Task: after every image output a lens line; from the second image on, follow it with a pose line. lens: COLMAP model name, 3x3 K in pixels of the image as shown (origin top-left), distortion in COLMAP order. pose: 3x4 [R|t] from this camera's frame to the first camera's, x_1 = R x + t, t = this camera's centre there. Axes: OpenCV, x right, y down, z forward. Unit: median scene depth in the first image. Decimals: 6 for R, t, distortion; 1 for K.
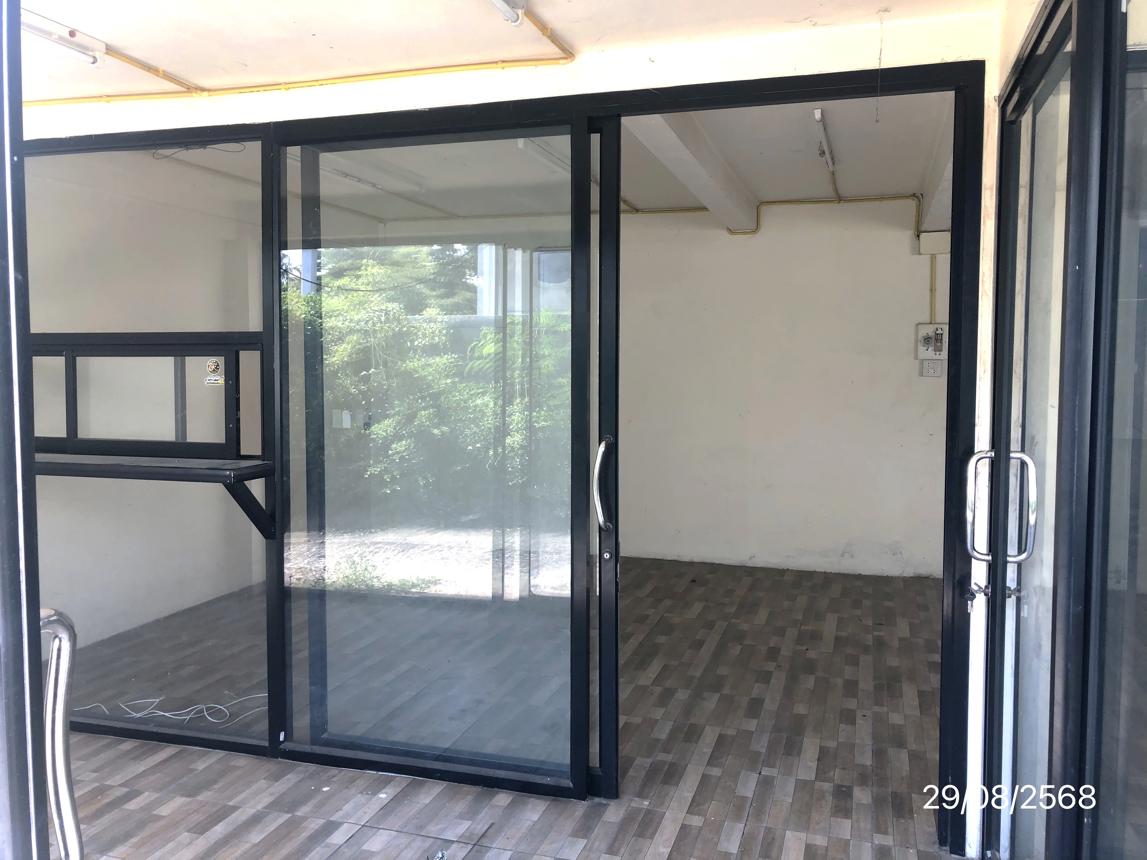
lens RADIAL K [[938.3, 0, 571.4], [0, 938.3, 427.2], [0, 0, 1]] dist [0.004638, 0.005965]
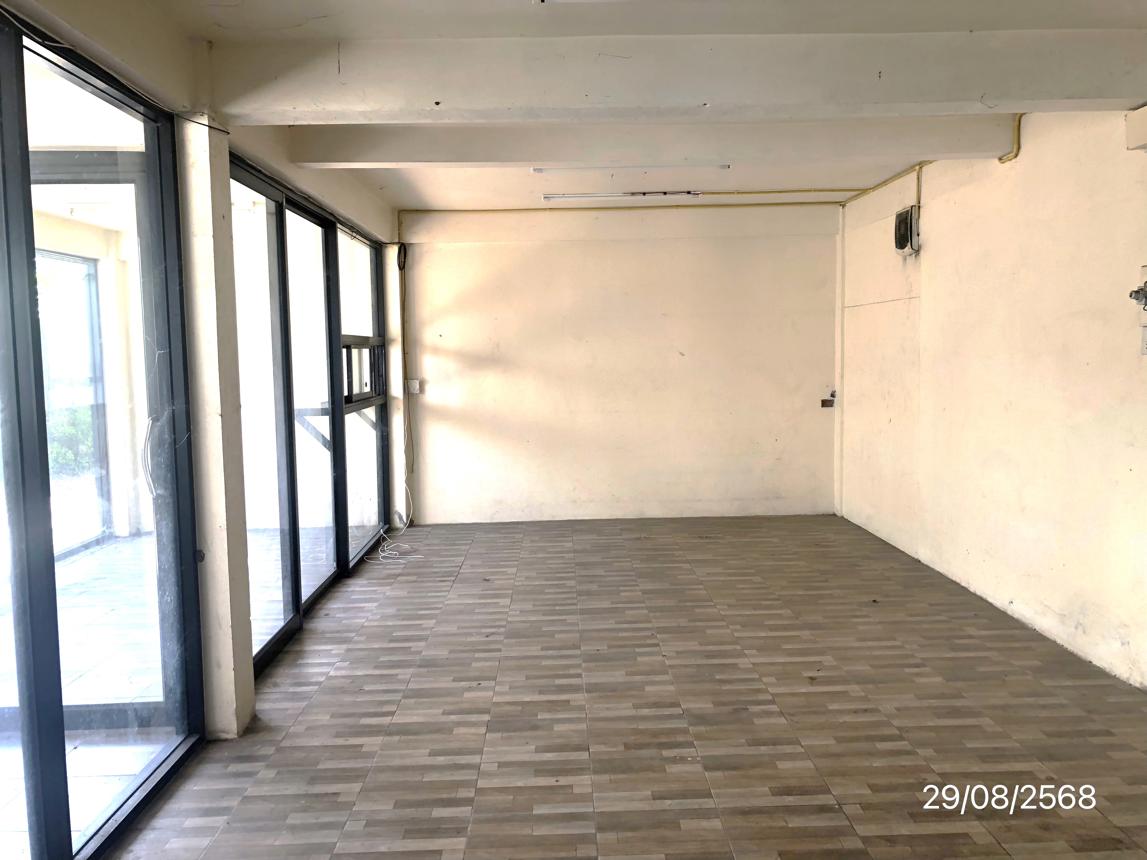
lens RADIAL K [[938.3, 0, 573.6], [0, 938.3, 430.6], [0, 0, 1]] dist [0.004638, 0.005965]
pose [[0.332651, 0.070109, -0.940440, 1.102914], [-0.060087, 0.996782, 0.053055, -0.015512], [0.941134, 0.038859, 0.335793, 0.659225]]
